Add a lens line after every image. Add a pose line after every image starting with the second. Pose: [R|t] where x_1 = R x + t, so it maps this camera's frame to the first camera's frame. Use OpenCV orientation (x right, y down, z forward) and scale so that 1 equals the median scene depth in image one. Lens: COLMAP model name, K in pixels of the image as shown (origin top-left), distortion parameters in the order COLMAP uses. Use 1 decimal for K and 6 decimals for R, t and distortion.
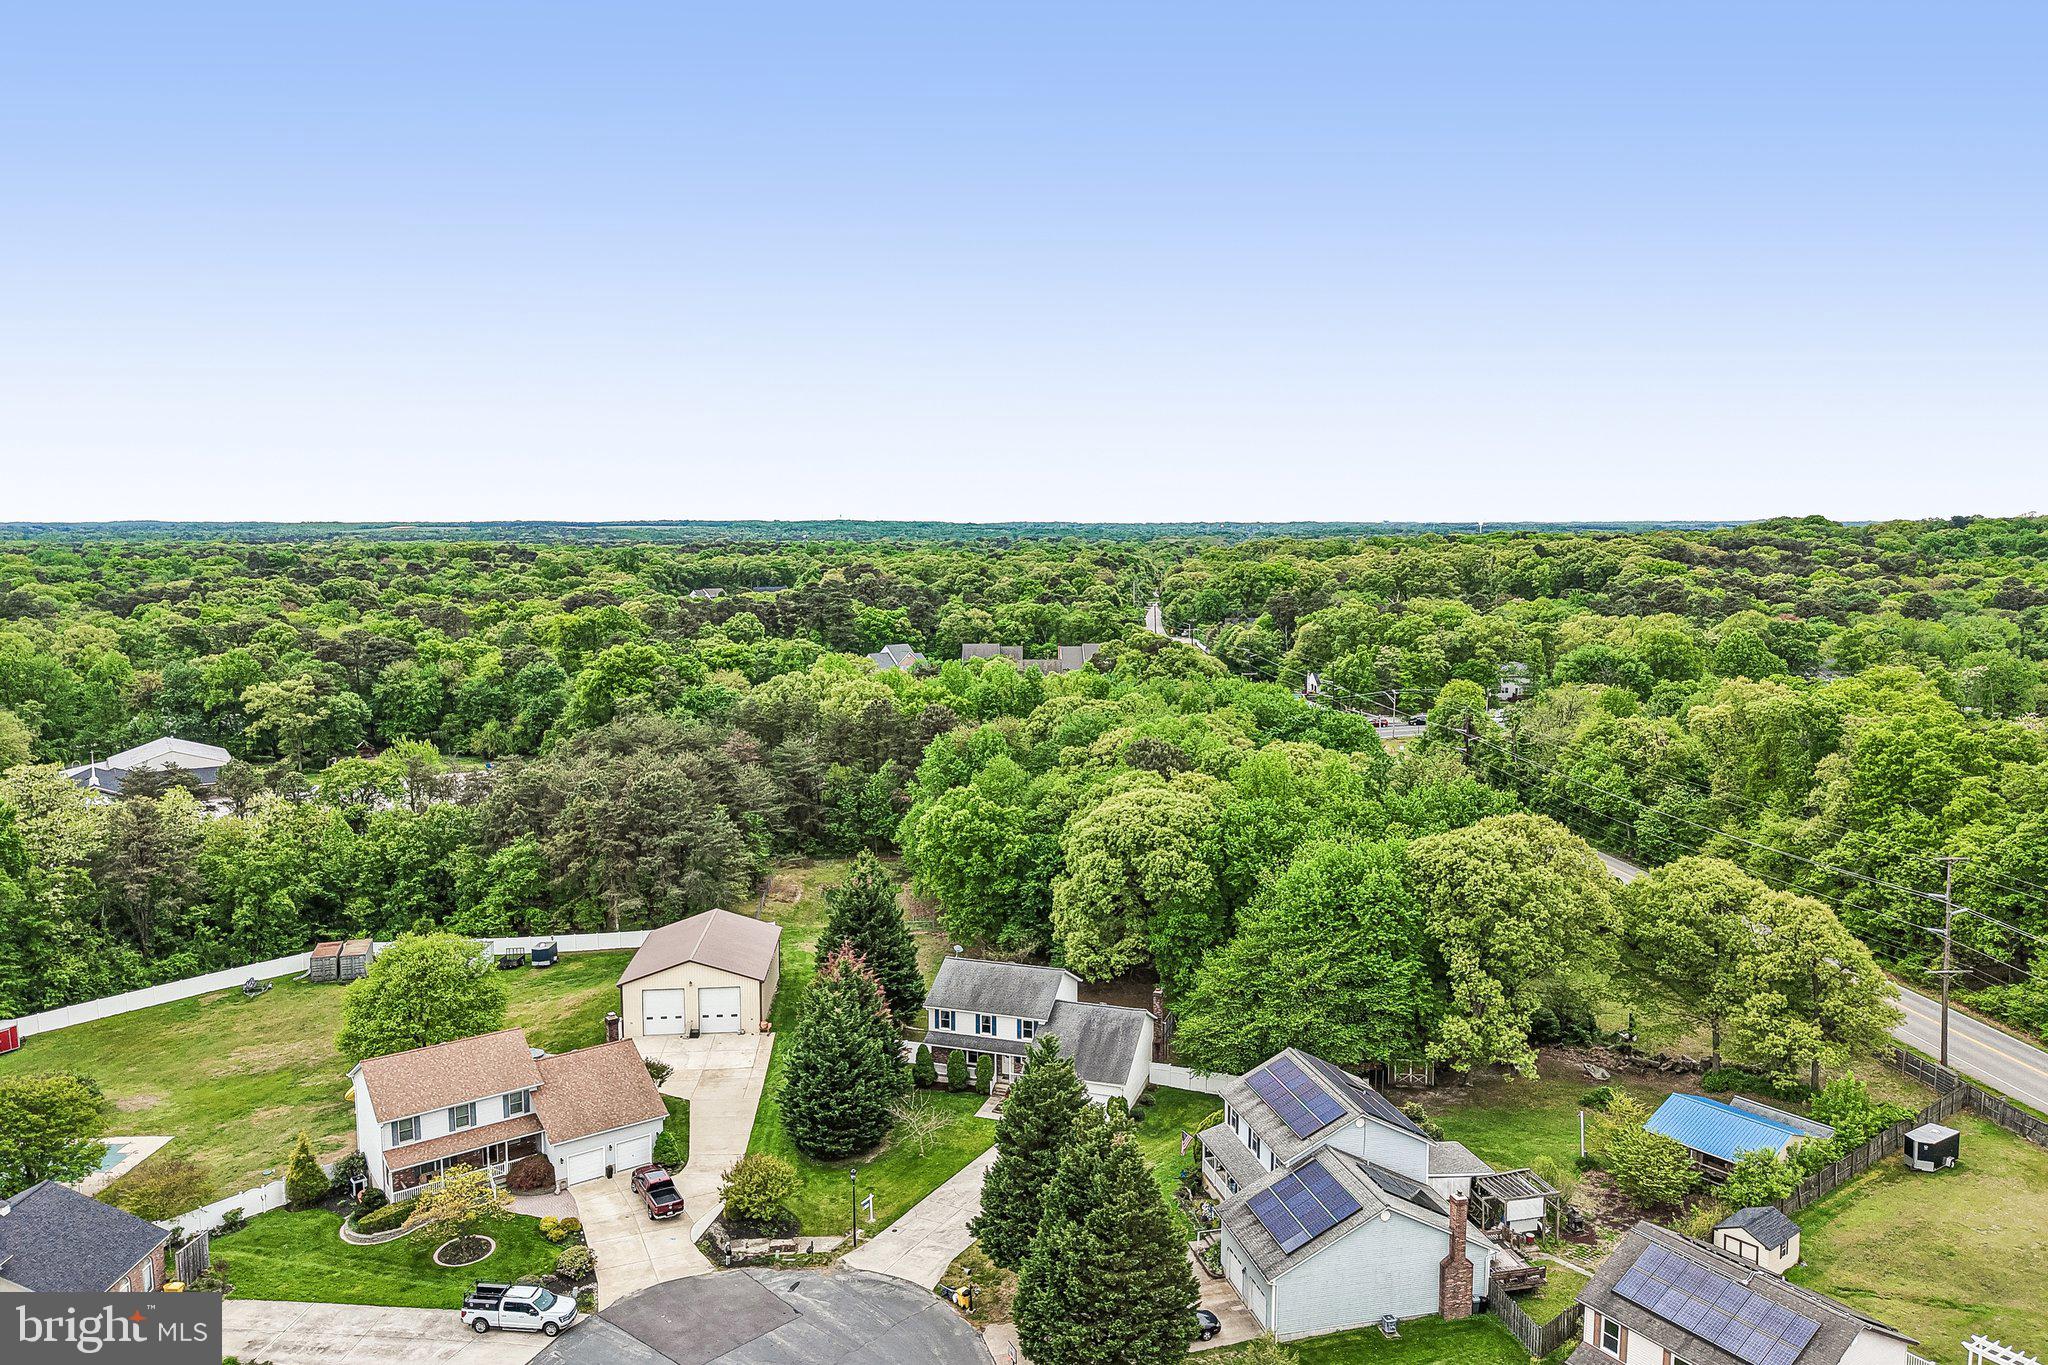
lens RADIAL K [[1369.4, 0, 1015.7], [0, 1369.4, 676.0], [0, 0, 1]] dist [0.029968, -0.028687]
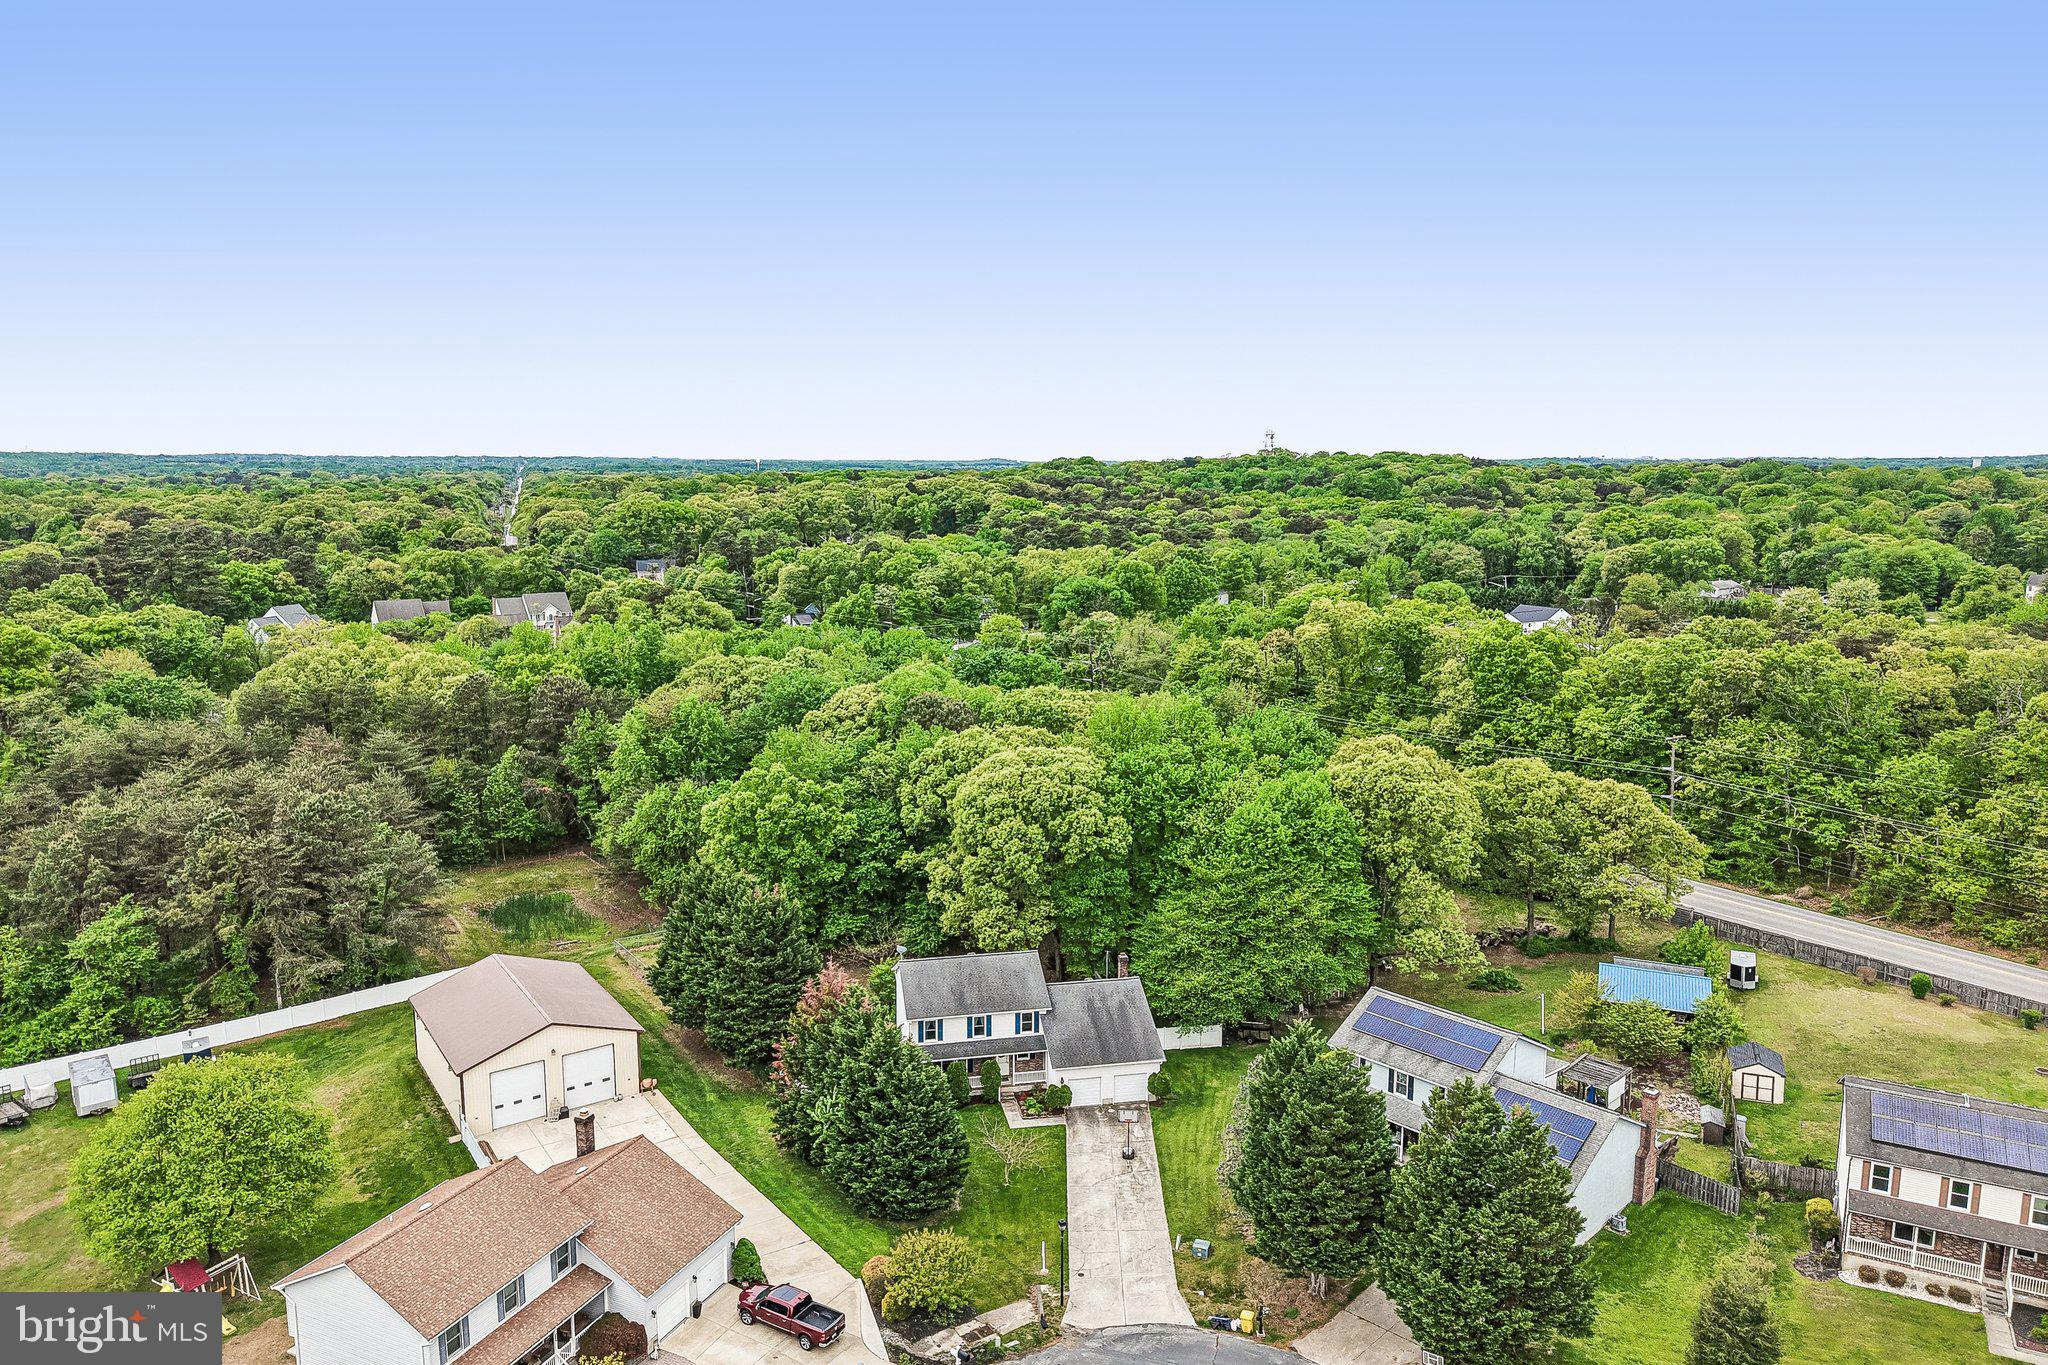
lens RADIAL K [[1369.4, 0, 1010.4], [0, 1369.4, 682.1], [0, 0, 1]] dist [0.029968, -0.028687]
pose [[0.867153, -0.076873, 0.492074, -0.390086], [0.052369, 0.996613, 0.063408, -0.023375], [-0.495281, -0.029215, 0.868241, 0.199597]]
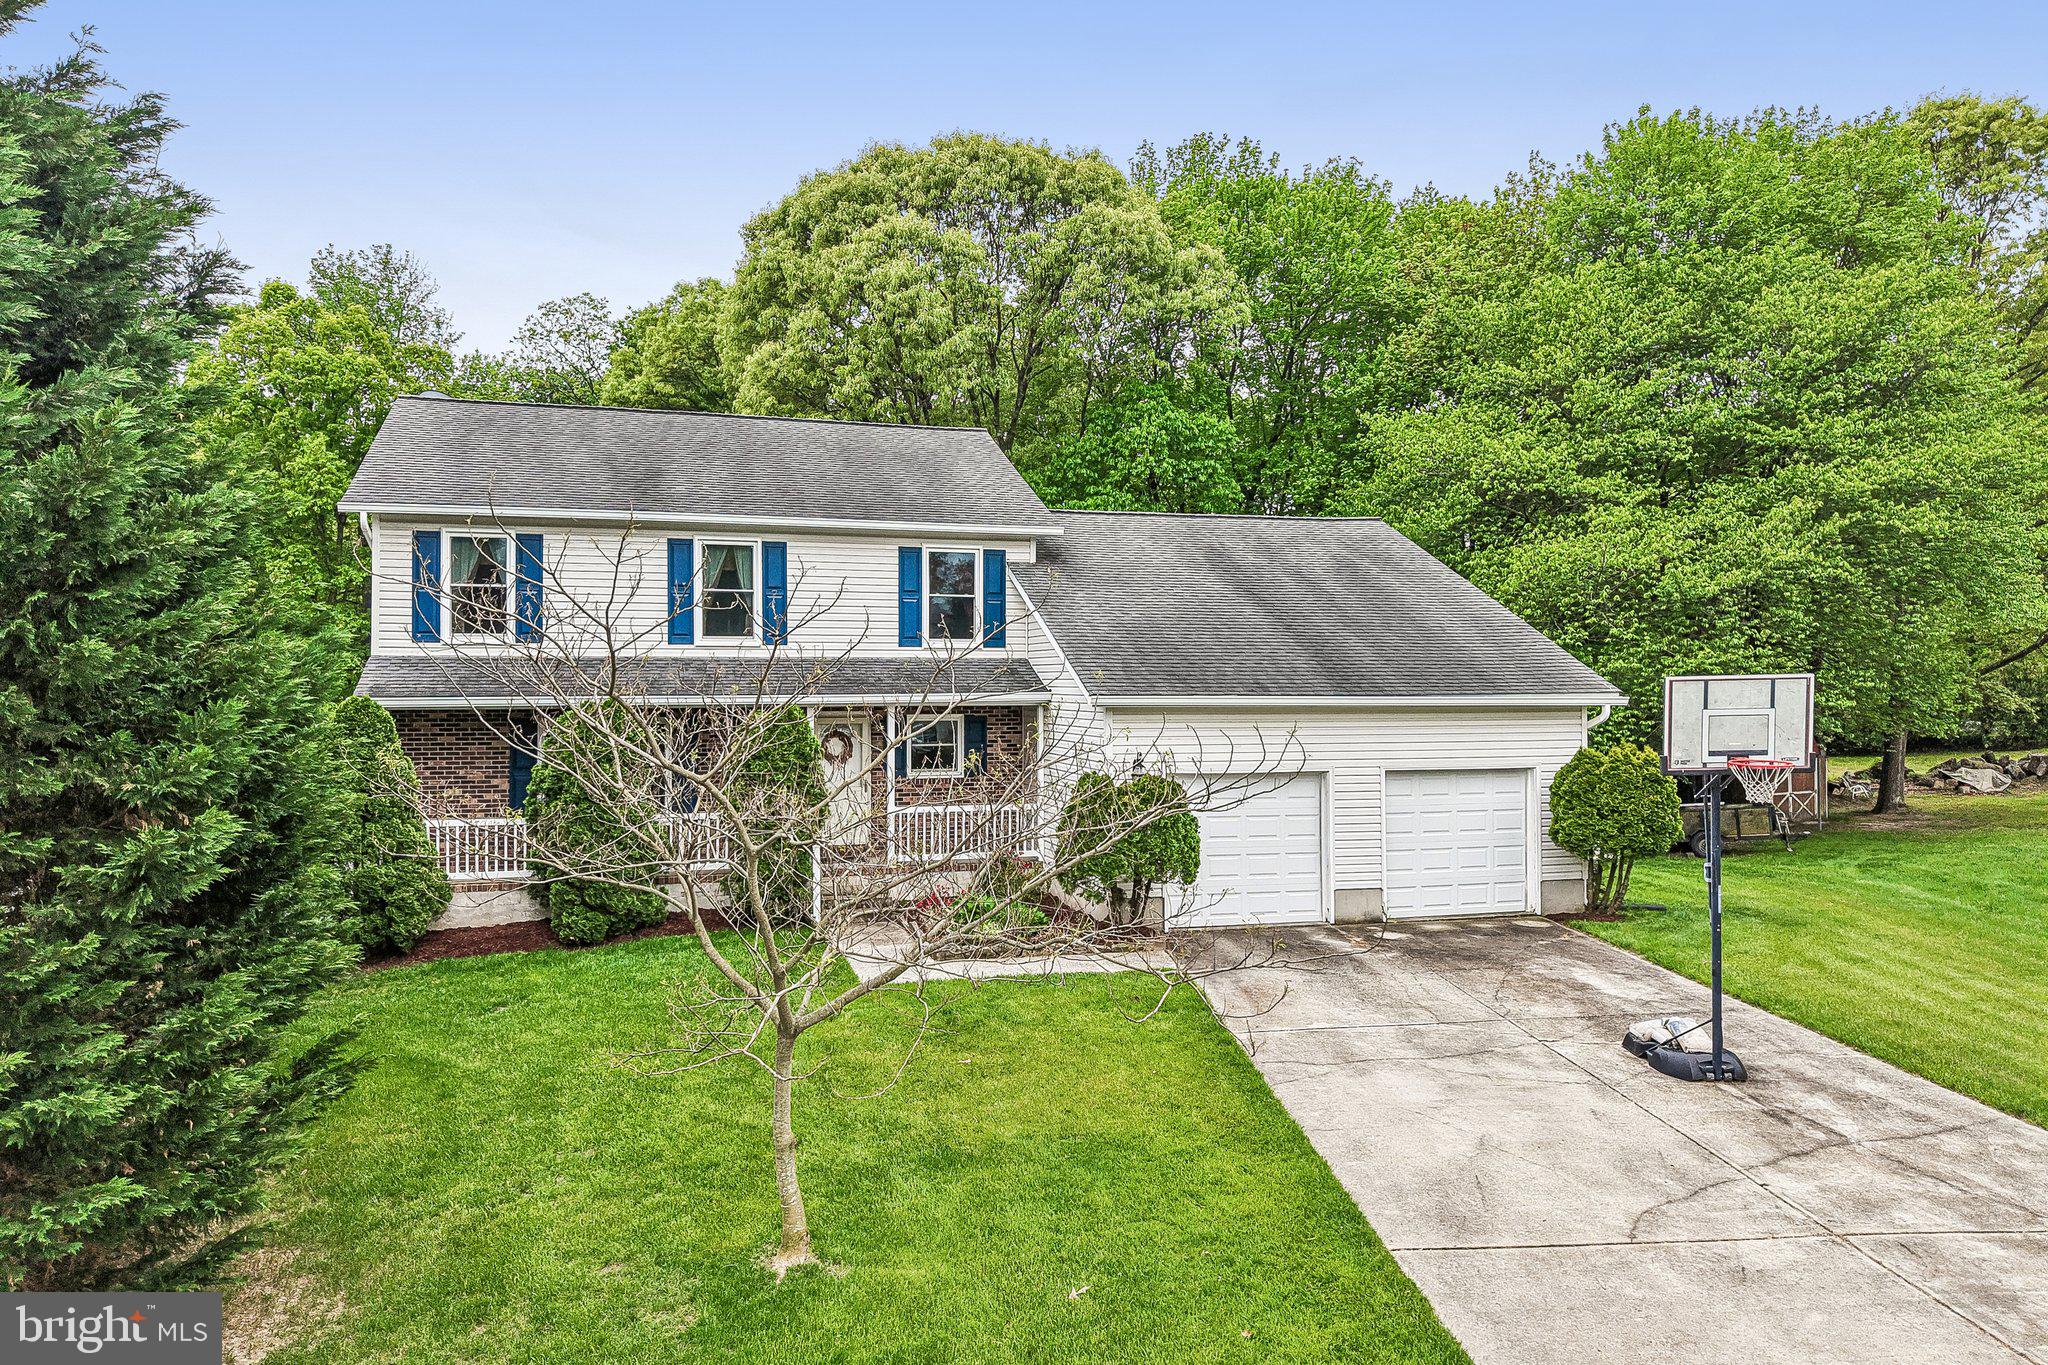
lens RADIAL K [[1369.4, 0, 1011.6], [0, 1369.4, 696.9], [0, 0, 1]] dist [0.029968, -0.028687]
pose [[0.824909, 0.004045, 0.565252, -0.088180], [0.062668, 0.993156, -0.098562, 0.264472], [-0.561782, 0.116728, 0.819009, 0.751572]]
